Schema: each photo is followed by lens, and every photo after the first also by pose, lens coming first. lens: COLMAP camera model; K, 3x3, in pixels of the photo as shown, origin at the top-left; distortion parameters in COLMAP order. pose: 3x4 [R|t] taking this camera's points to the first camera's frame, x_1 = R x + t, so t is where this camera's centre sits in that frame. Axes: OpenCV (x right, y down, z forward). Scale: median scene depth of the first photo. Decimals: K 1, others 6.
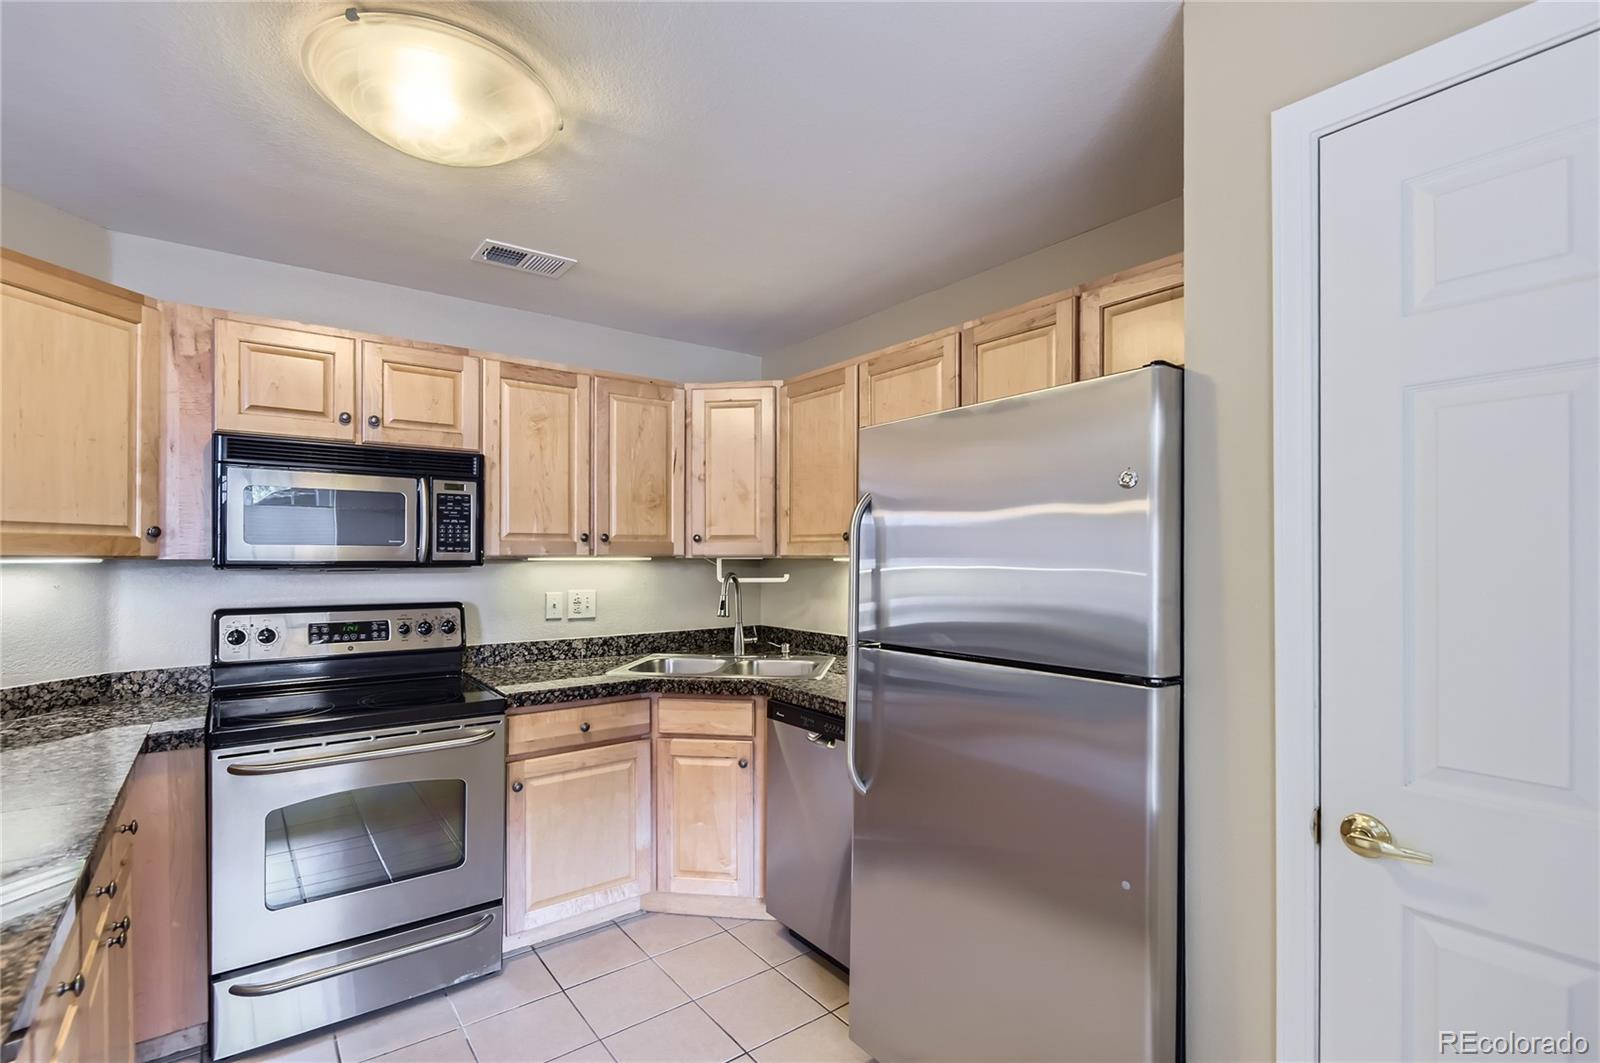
lens RADIAL K [[726.6, 0, 805.6], [0, 726.6, 551.4], [0, 0, 1]] dist [-0.000353, -0.000678]
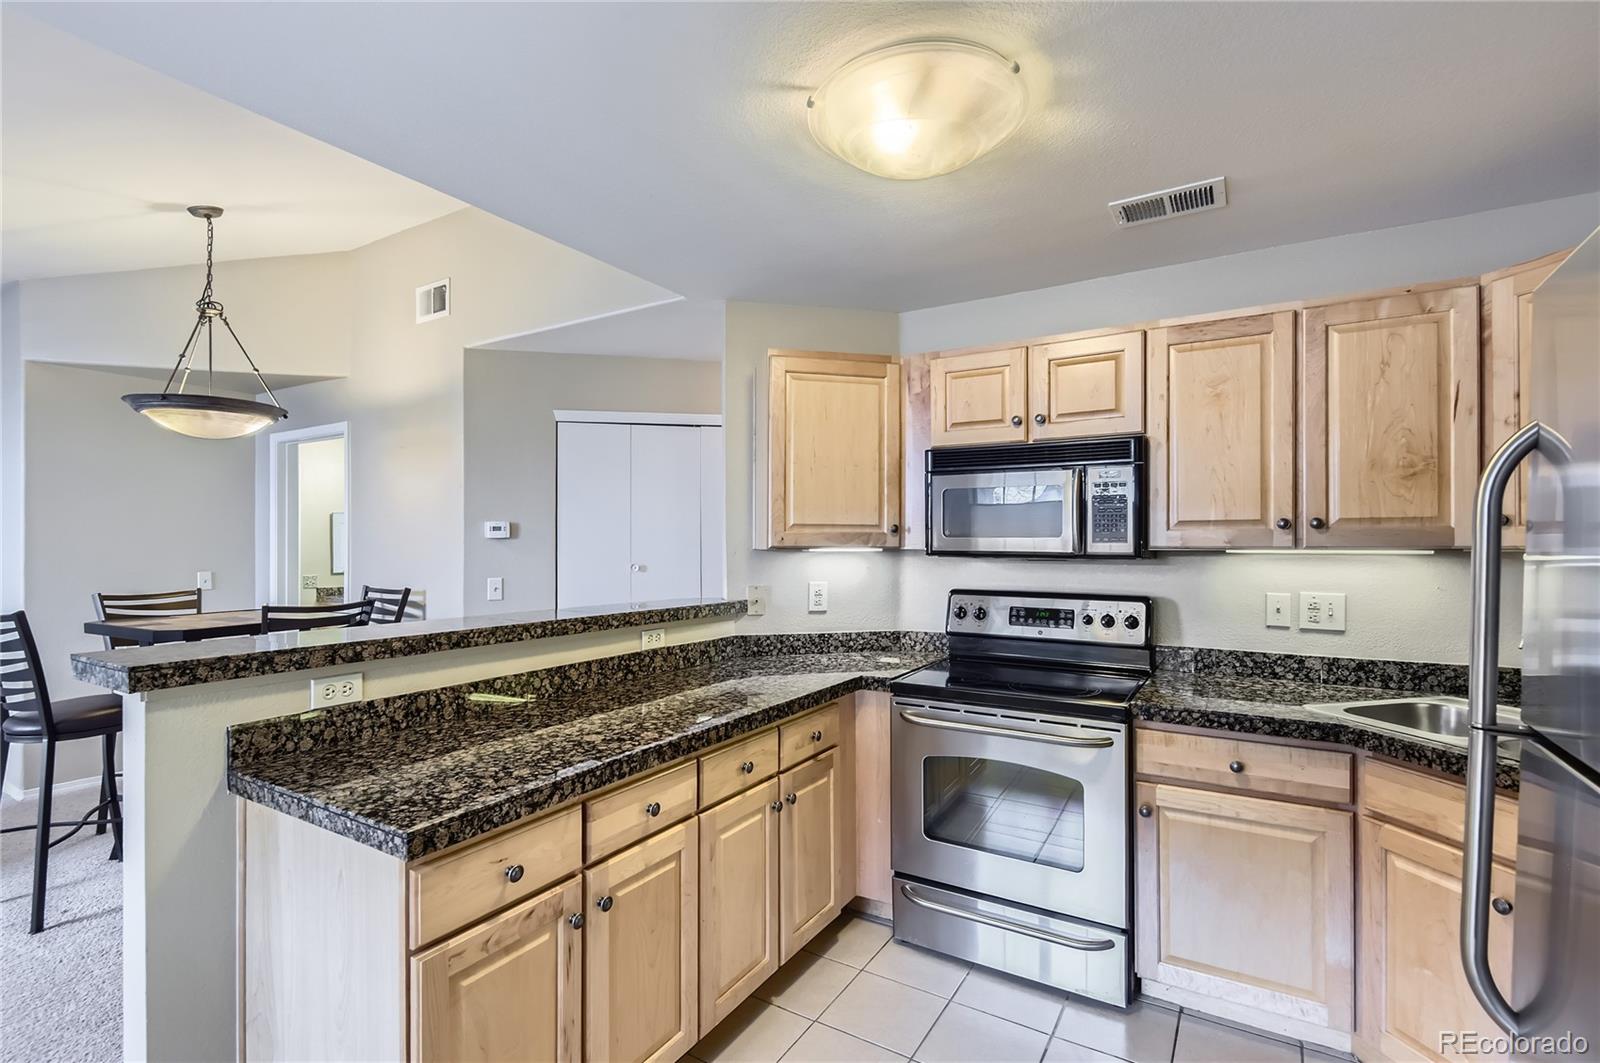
lens RADIAL K [[738.7, 0, 802.3], [0, 738.7, 536.0], [0, 0, 1]] dist [0.001159, -0.000789]
pose [[0.373849, -0.010424, -0.927431, 0.248288], [0.004215, 0.999946, -0.009540, -0.000839], [0.927480, -0.000343, 0.373873, 0.254603]]
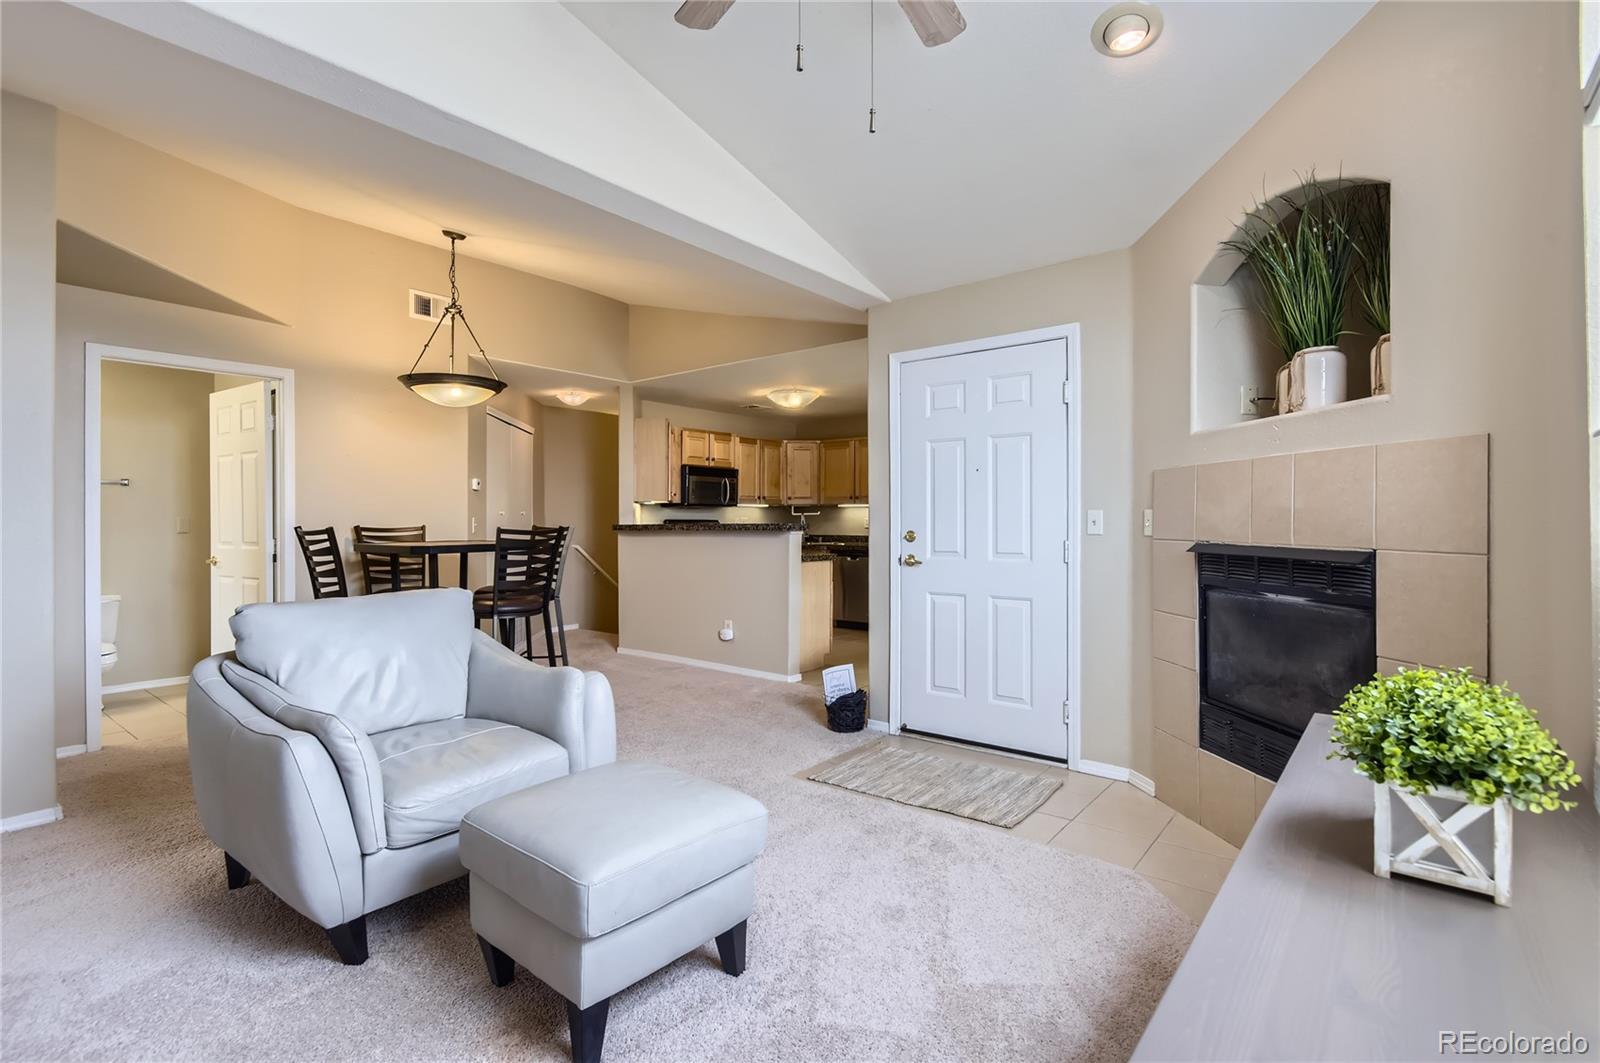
lens RADIAL K [[748.6, 0, 795.9], [0, 748.6, 524.3], [0, 0, 1]] dist [-0.001633, -0.000594]
pose [[0.970252, -0.003922, 0.242066, -0.943867], [0.002188, 0.999970, 0.007433, 0.068667], [-0.242088, -0.006683, 0.970231, -2.014037]]
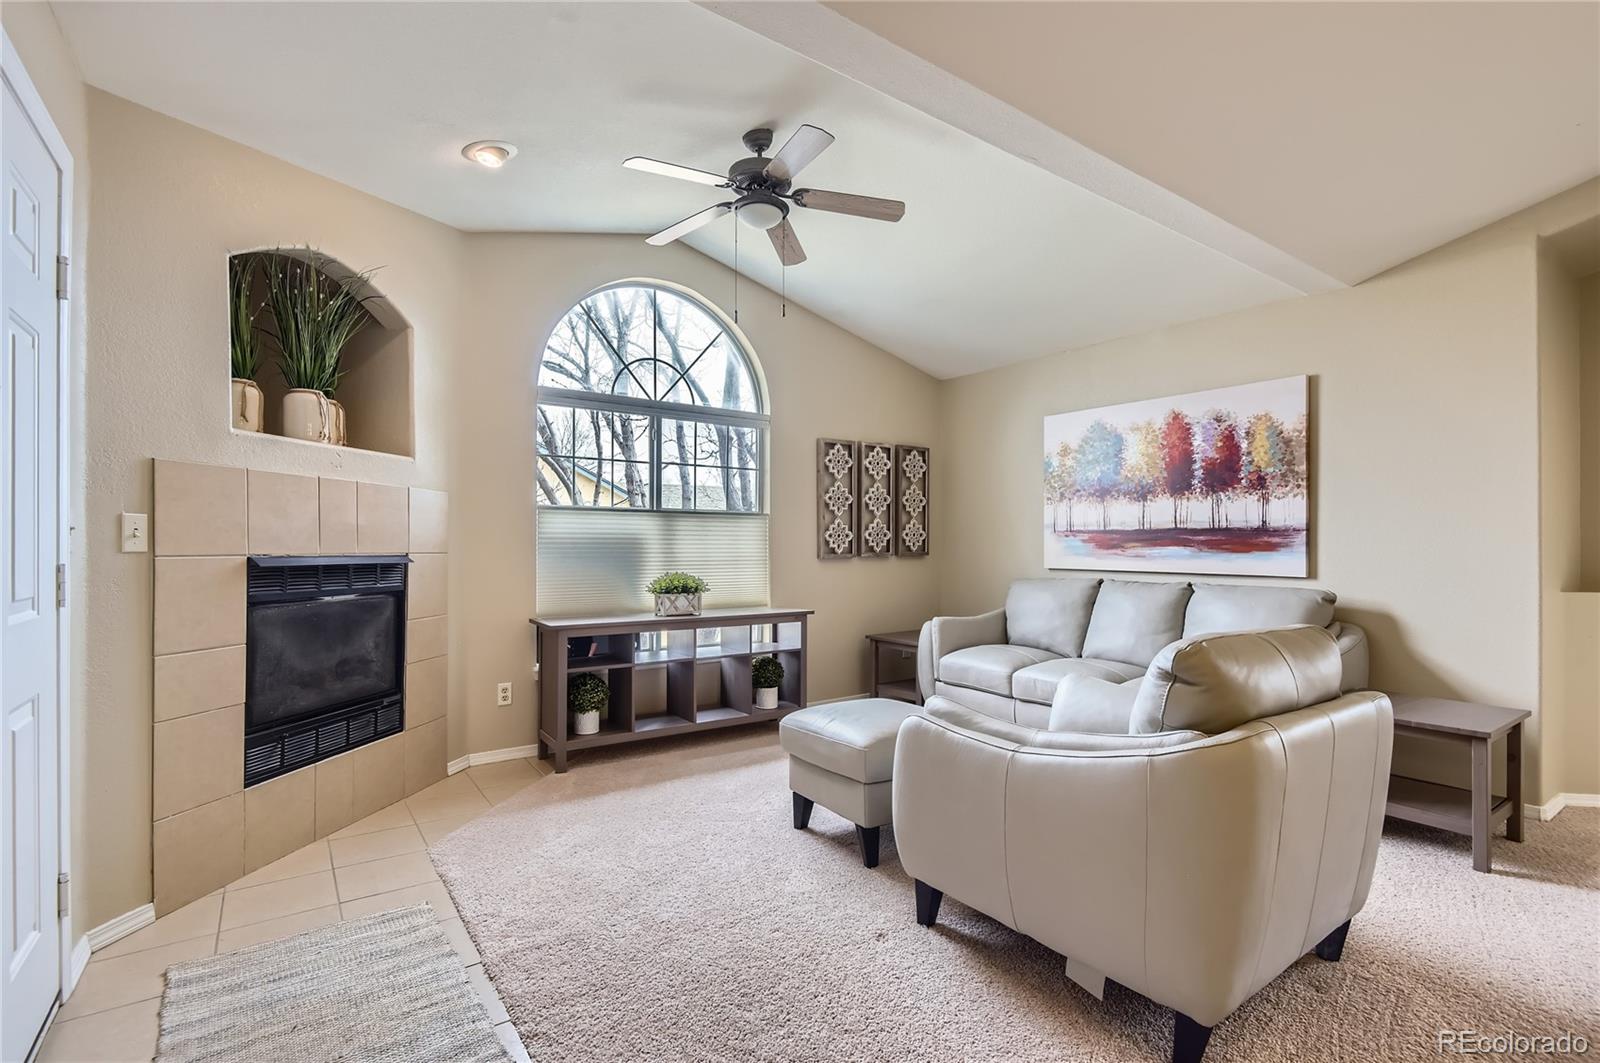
lens RADIAL K [[738.7, 0, 802.3], [0, 738.7, 536.0], [0, 0, 1]] dist [0.001159, -0.000789]
pose [[-0.999668, 0.000238, 0.025763, -0.851680], [-0.000131, 0.999898, -0.014311, 0.091408], [-0.025764, -0.014310, -0.999566, -0.188621]]
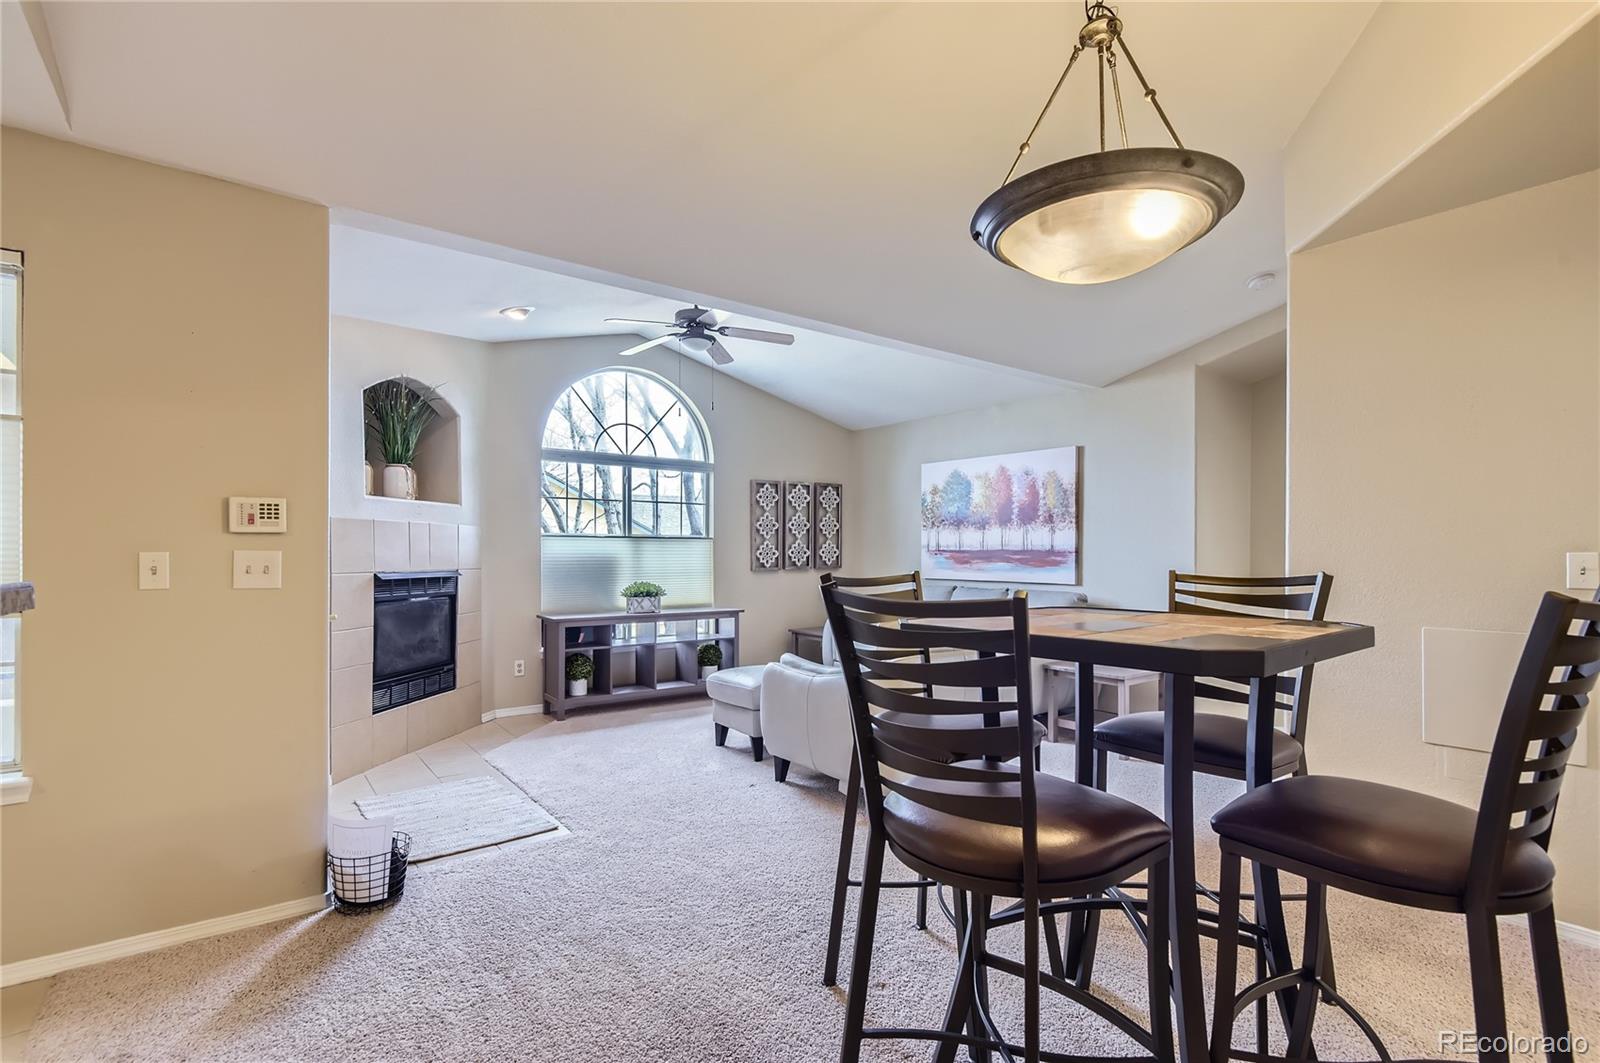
lens RADIAL K [[754.7, 0, 805.3], [0, 754.7, 552.3], [0, 0, 1]] dist [0.001432, -0.000056]
pose [[-0.999985, 0.000151, -0.005445, -1.009062], [0.000160, 0.999999, -0.001617, 0.063651], [0.005444, -0.001618, -0.999984, 0.460780]]
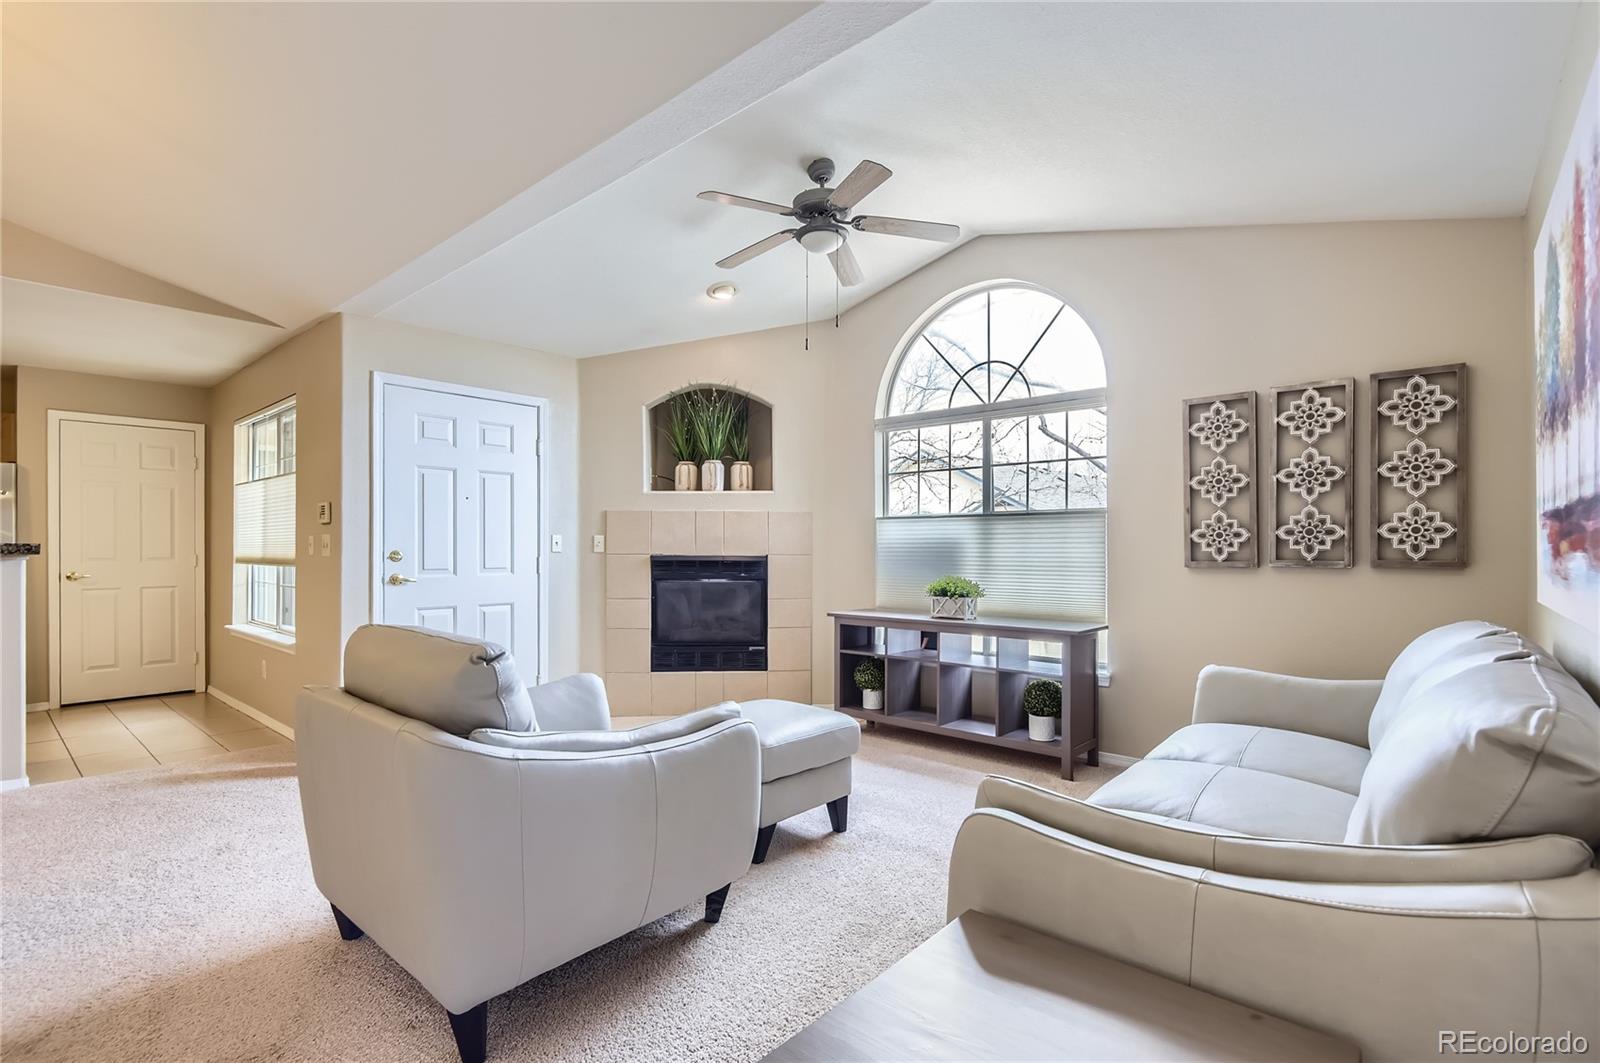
lens RADIAL K [[748.6, 0, 795.9], [0, 748.6, 524.3], [0, 0, 1]] dist [-0.001633, -0.000594]
pose [[-0.197546, 0.031526, 0.979787, -2.038040], [-0.001103, 0.999475, -0.032382, 0.088335], [-0.980293, -0.007478, -0.197407, -1.092992]]
